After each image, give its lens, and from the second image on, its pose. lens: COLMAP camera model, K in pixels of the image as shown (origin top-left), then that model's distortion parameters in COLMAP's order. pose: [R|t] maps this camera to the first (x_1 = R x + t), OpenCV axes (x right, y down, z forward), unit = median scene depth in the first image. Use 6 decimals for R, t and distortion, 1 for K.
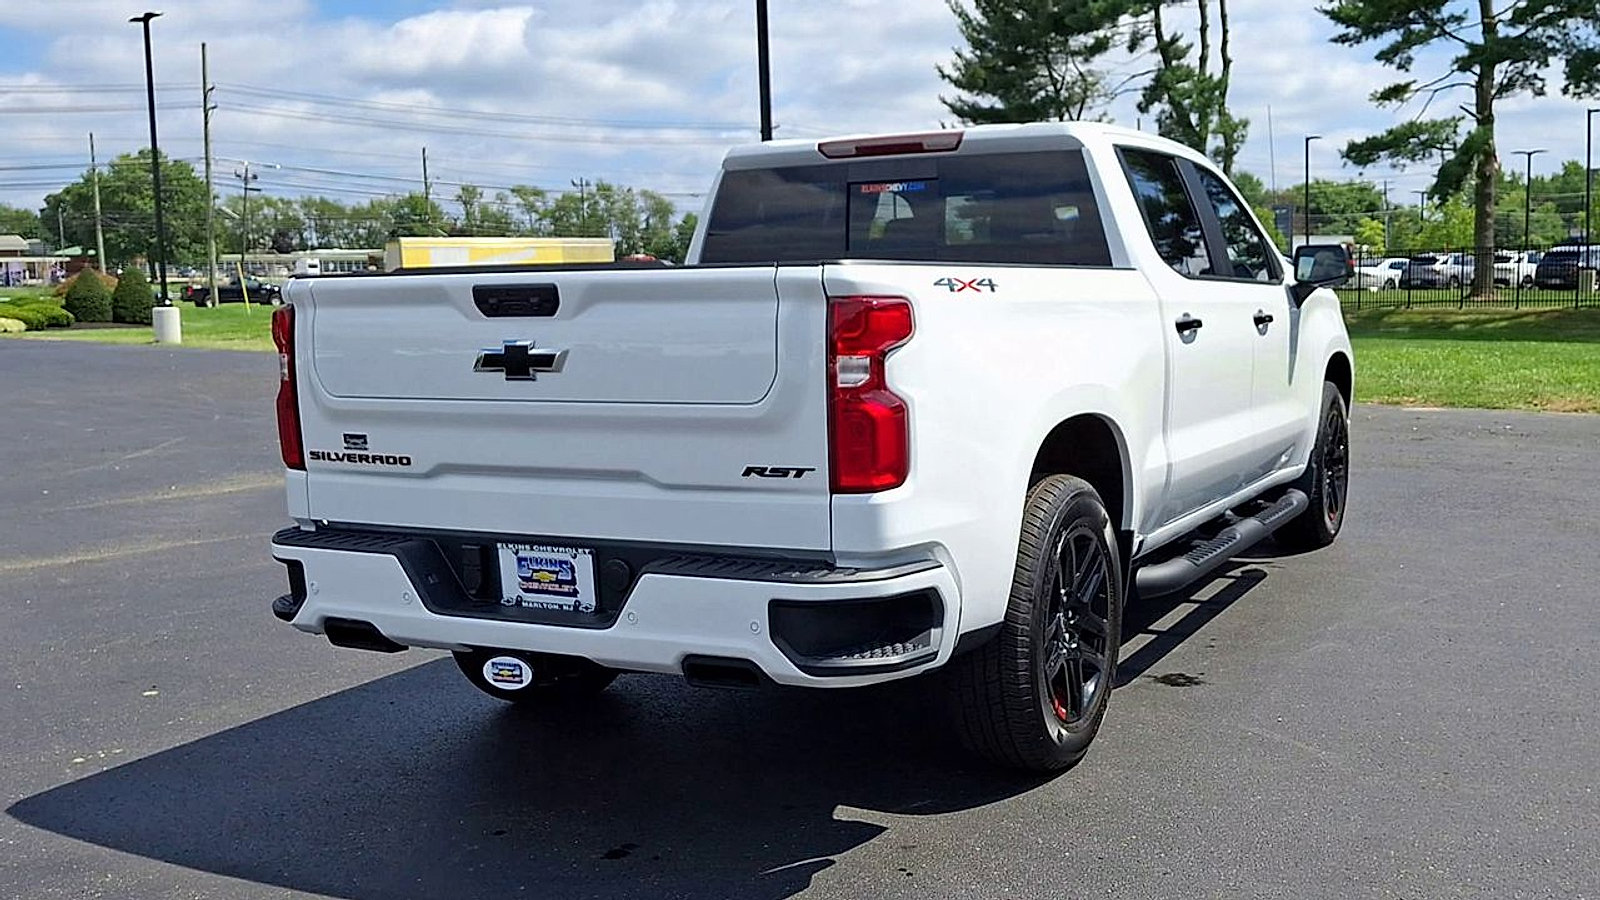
lens RADIAL K [[1555.0, 0, 908.1], [0, 1555.0, 435.8], [0, 0, 1]] dist [0.035605, 0.000000]
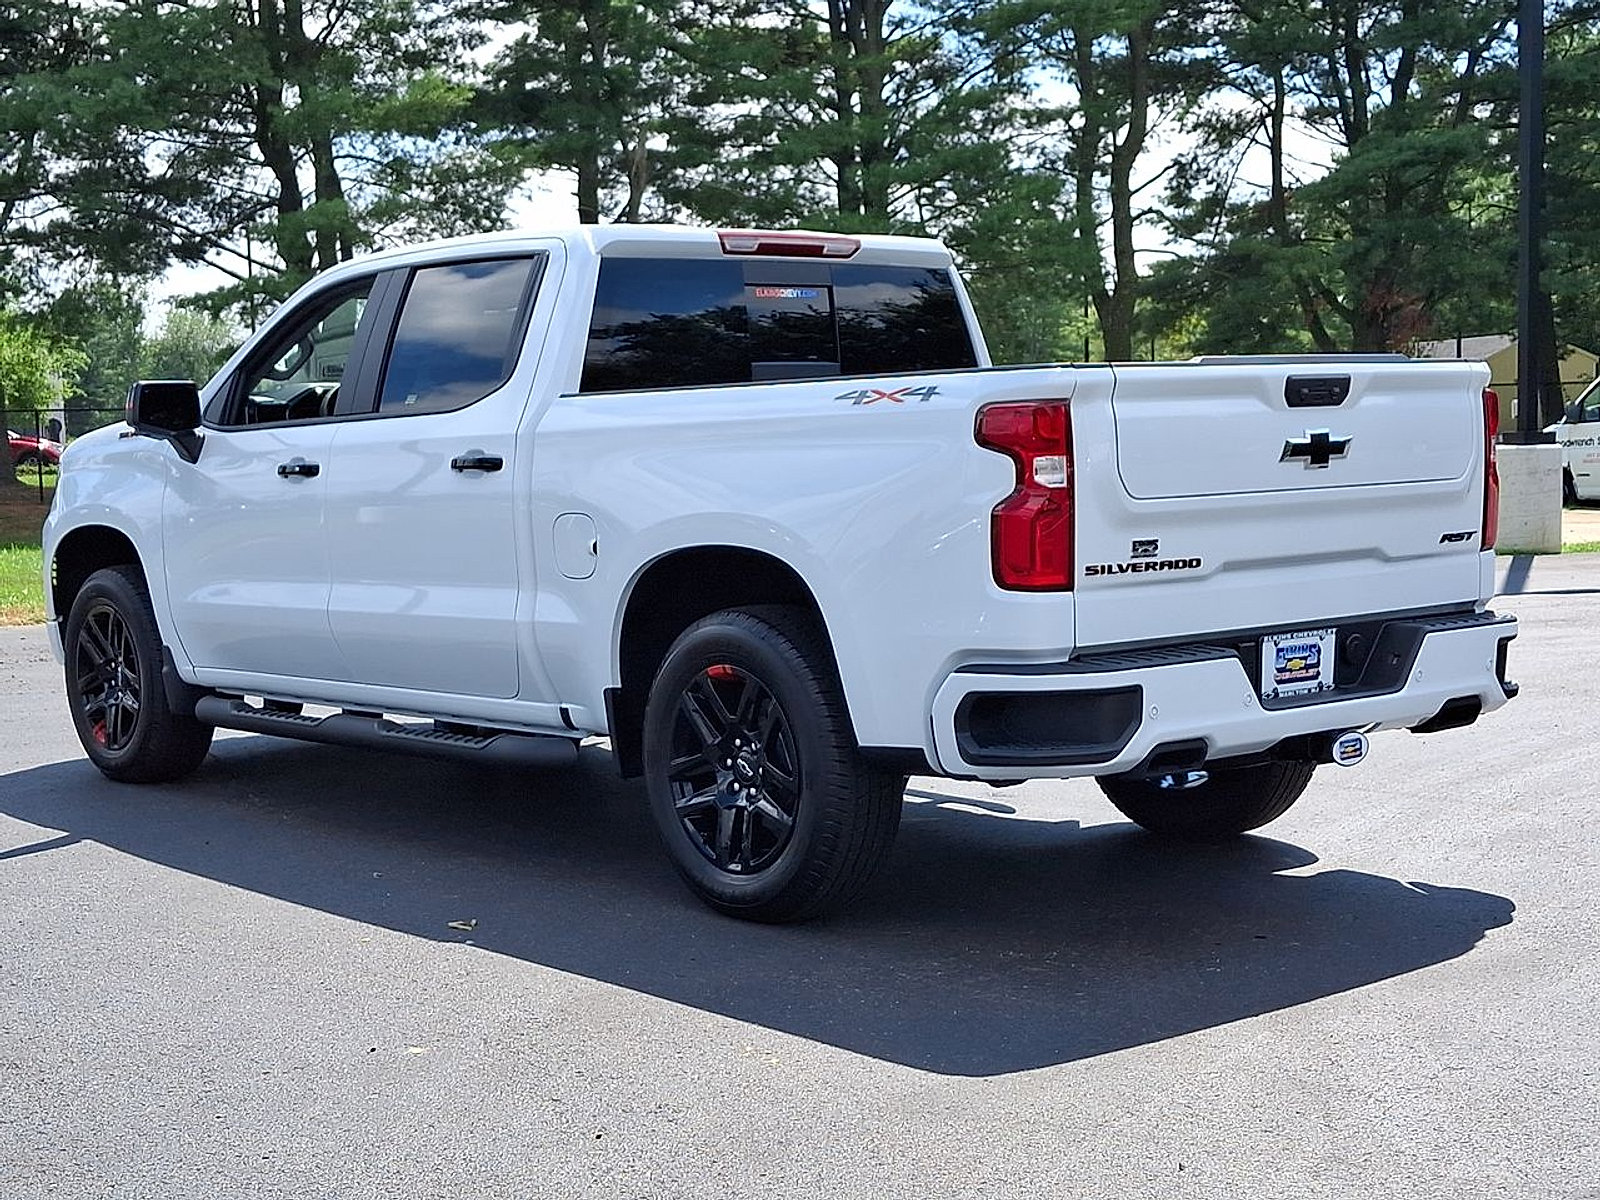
lens RADIAL K [[2448.2, 0, 795.8], [0, 2448.2, 660.7], [0, 0, 1]] dist [0.104102, 0.000000]
pose [[0.405778, -0.078117, 0.910627, -1.391981], [0.109094, 0.993357, 0.036602, -0.004595], [-0.907437, 0.084492, 0.411605, 0.481584]]
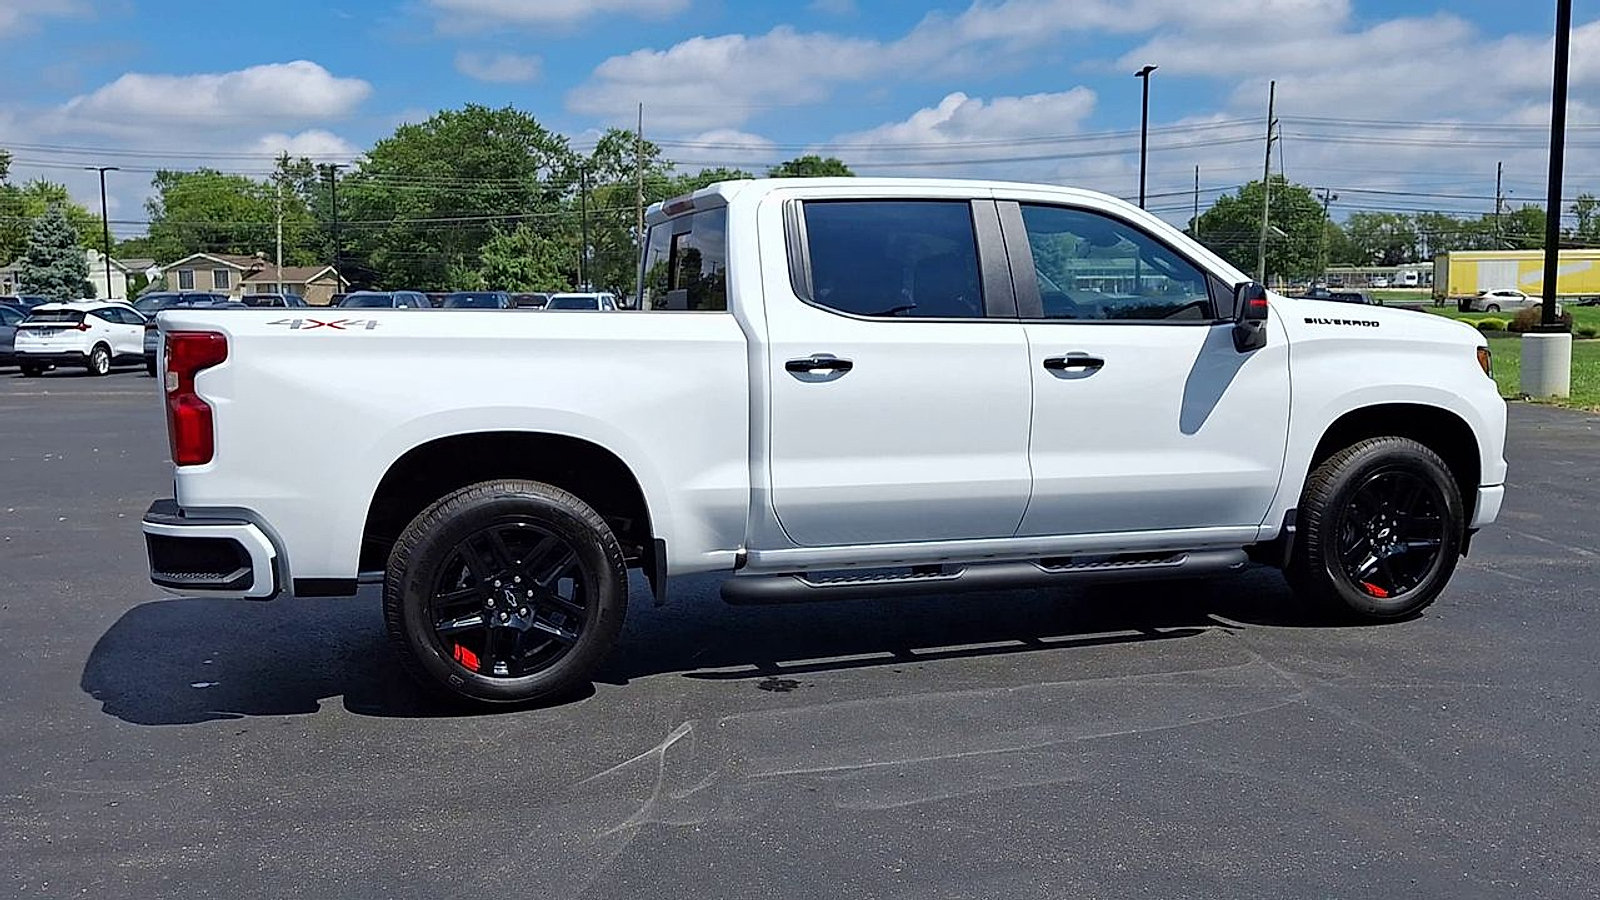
lens RADIAL K [[1459.2, 0, 810.3], [0, 1459.2, 465.1], [0, 0, 1]] dist [0.003674, 0.000000]
pose [[0.704813, 0.095286, -0.702965, 0.933302], [-0.080939, 0.995268, 0.053755, -0.058536], [0.704761, 0.019010, 0.709190, 0.298189]]
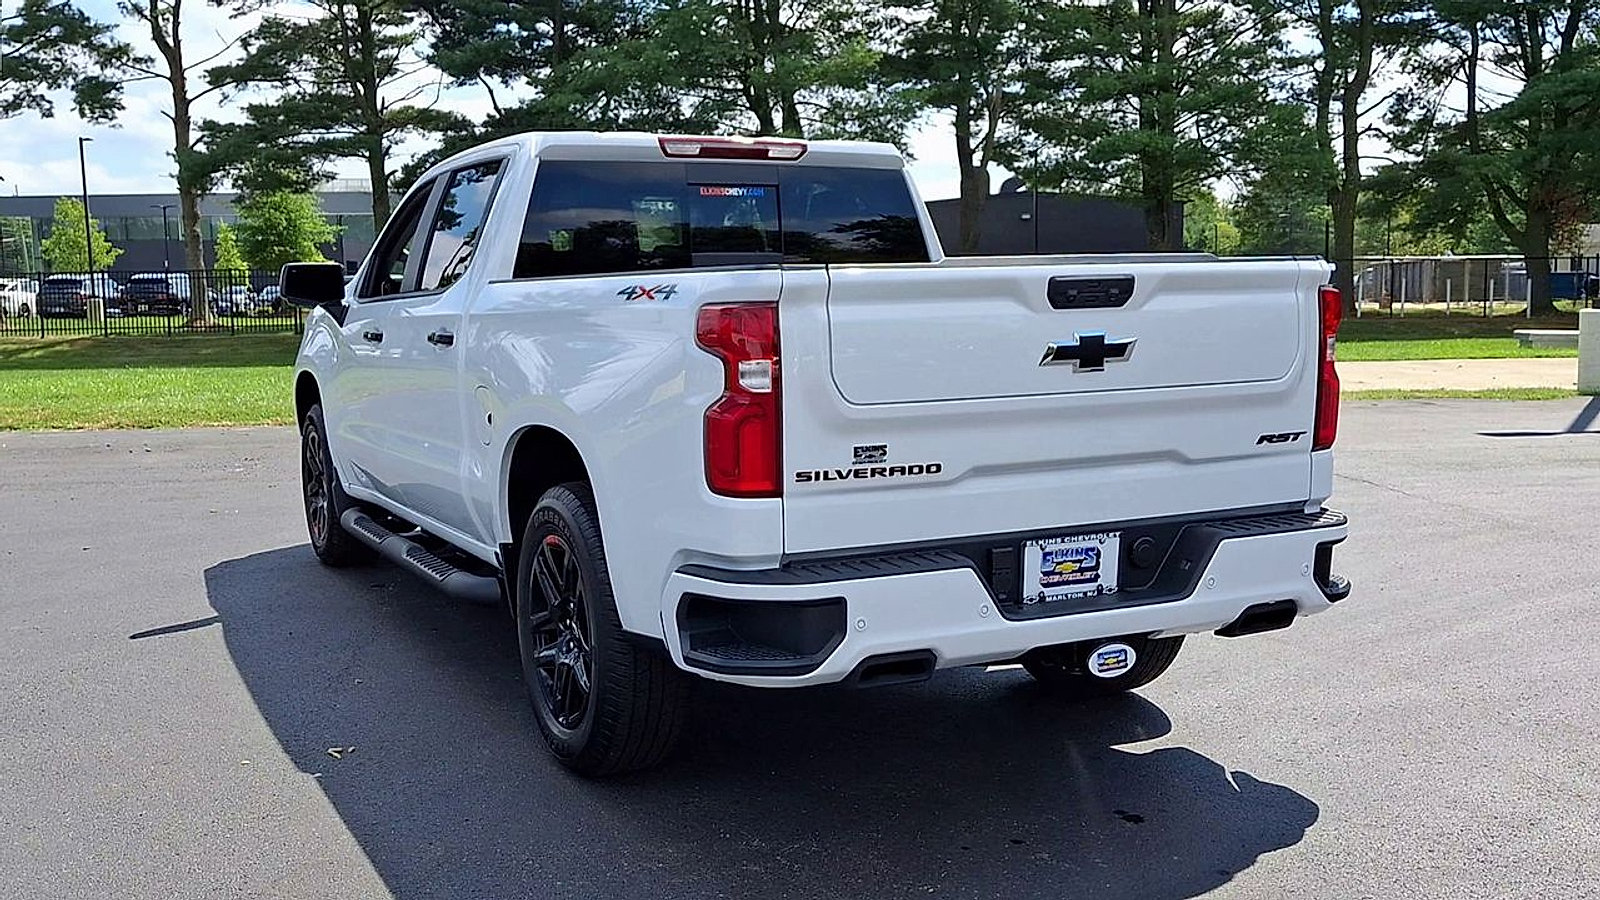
lens RADIAL K [[1555.0, 0, 776.7], [0, 1555.0, 471.1], [0, 0, 1]] dist [0.035605, 0.000000]
pose [[0.613974, -0.084384, 0.784803, -0.861891], [0.082400, 0.995689, 0.042596, -0.022829], [-0.785014, 0.038515, 0.618280, 0.397566]]
